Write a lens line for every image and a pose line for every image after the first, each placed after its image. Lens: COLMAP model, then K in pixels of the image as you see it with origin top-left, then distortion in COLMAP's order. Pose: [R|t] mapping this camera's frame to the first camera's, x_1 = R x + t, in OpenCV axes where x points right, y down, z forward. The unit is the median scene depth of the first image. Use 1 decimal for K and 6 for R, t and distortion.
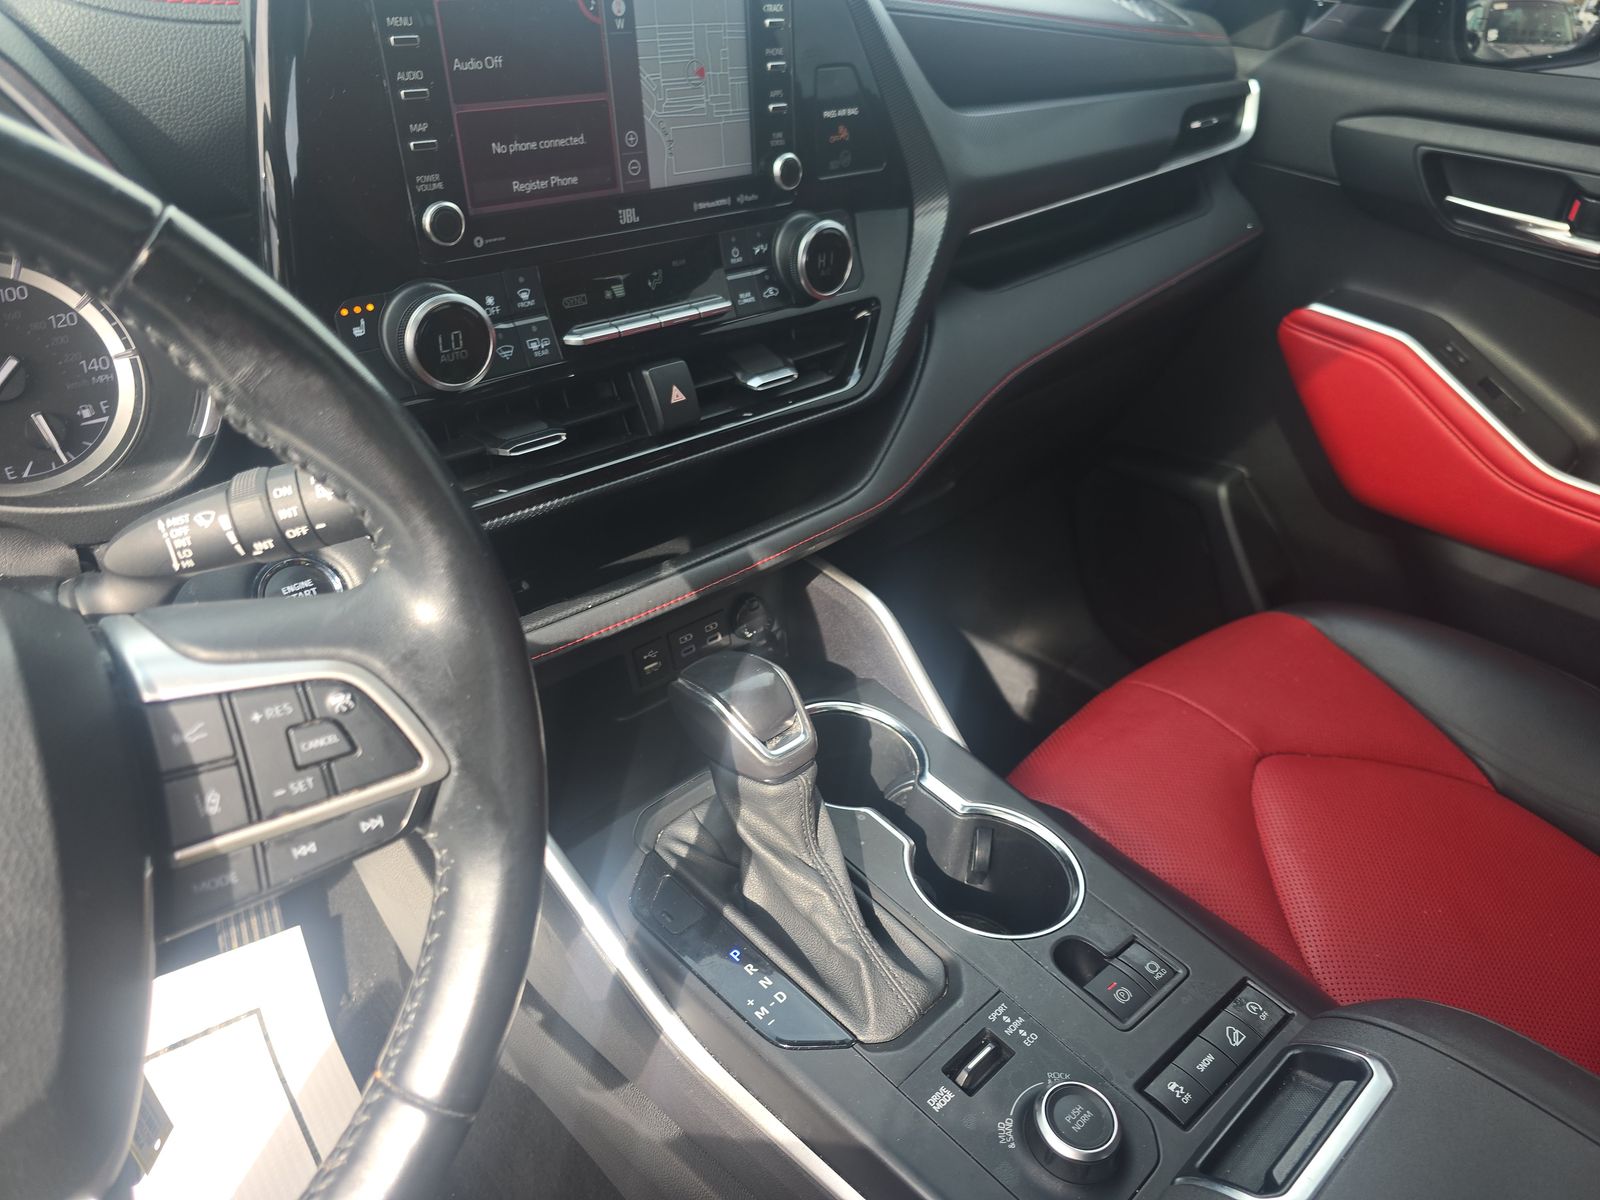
lens RADIAL K [[1089.5, 0, 789.7], [0, 1089.5, 614.9], [0, 0, 1]] dist [0.029295, -0.034124]
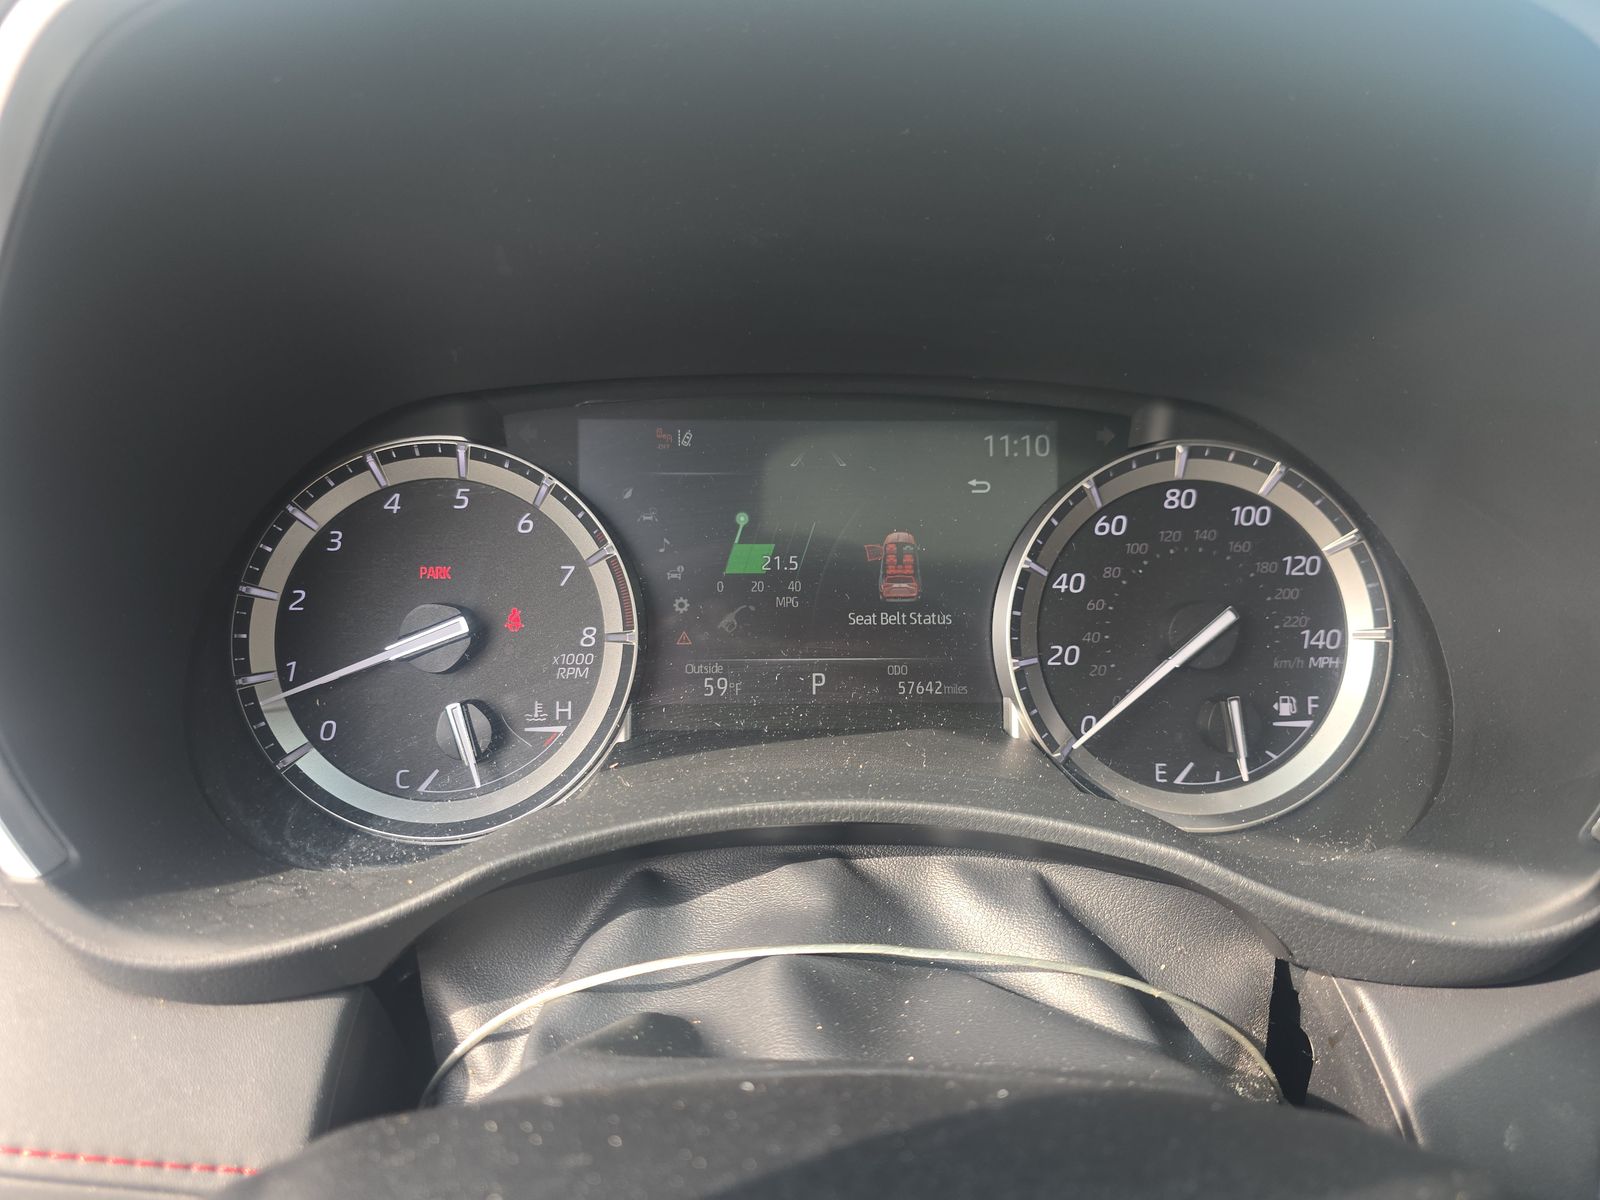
lens RADIAL K [[1089.5, 0, 798.7], [0, 1089.5, 592.3], [0, 0, 1]] dist [0.029295, -0.034124]
pose [[0.777809, 0.208886, -0.592774, -0.506998], [-0.335400, 0.935584, -0.110407, -0.084520], [0.531527, 0.284692, 0.797765, 0.335017]]
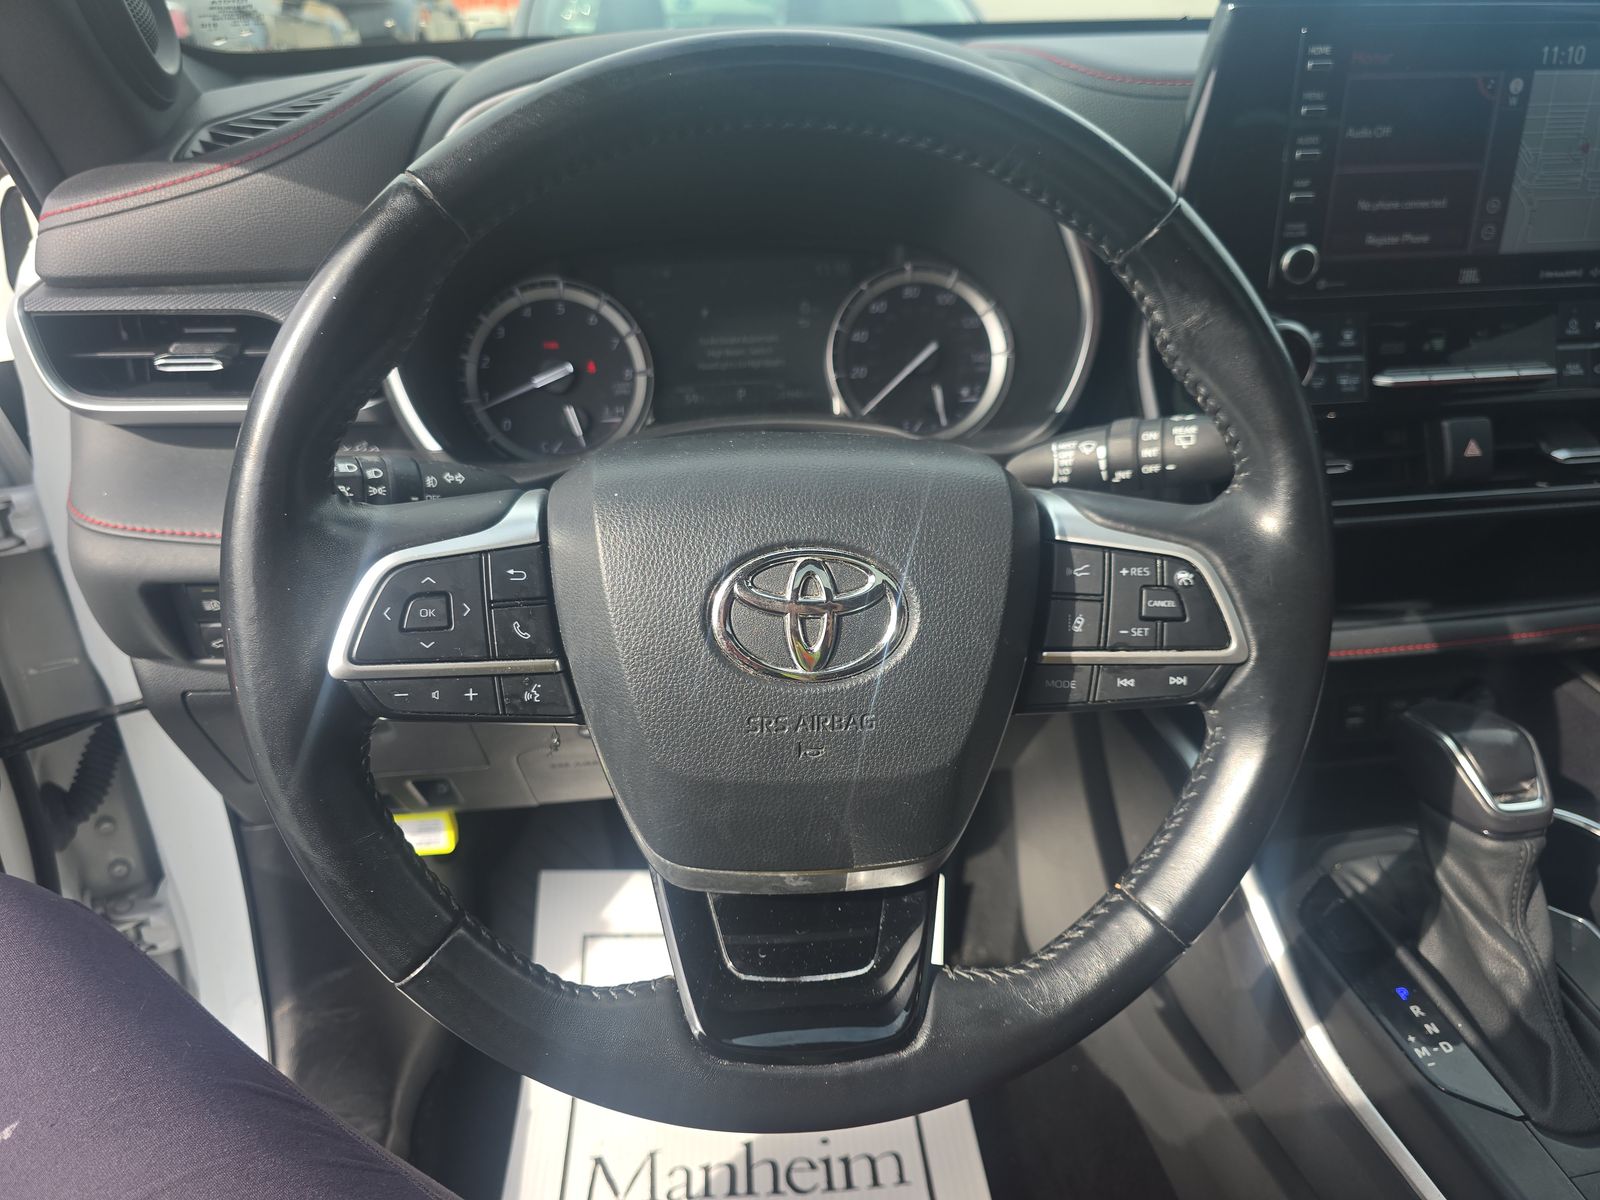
lens RADIAL K [[1089.5, 0, 808.6], [0, 1089.5, 607.7], [0, 0, 1]] dist [0.029295, -0.034124]
pose [[0.824141, 0.221789, -0.521154, -0.054356], [-0.272038, 0.962062, -0.020768, 0.146315], [0.496777, 0.158890, 0.853210, -0.176427]]
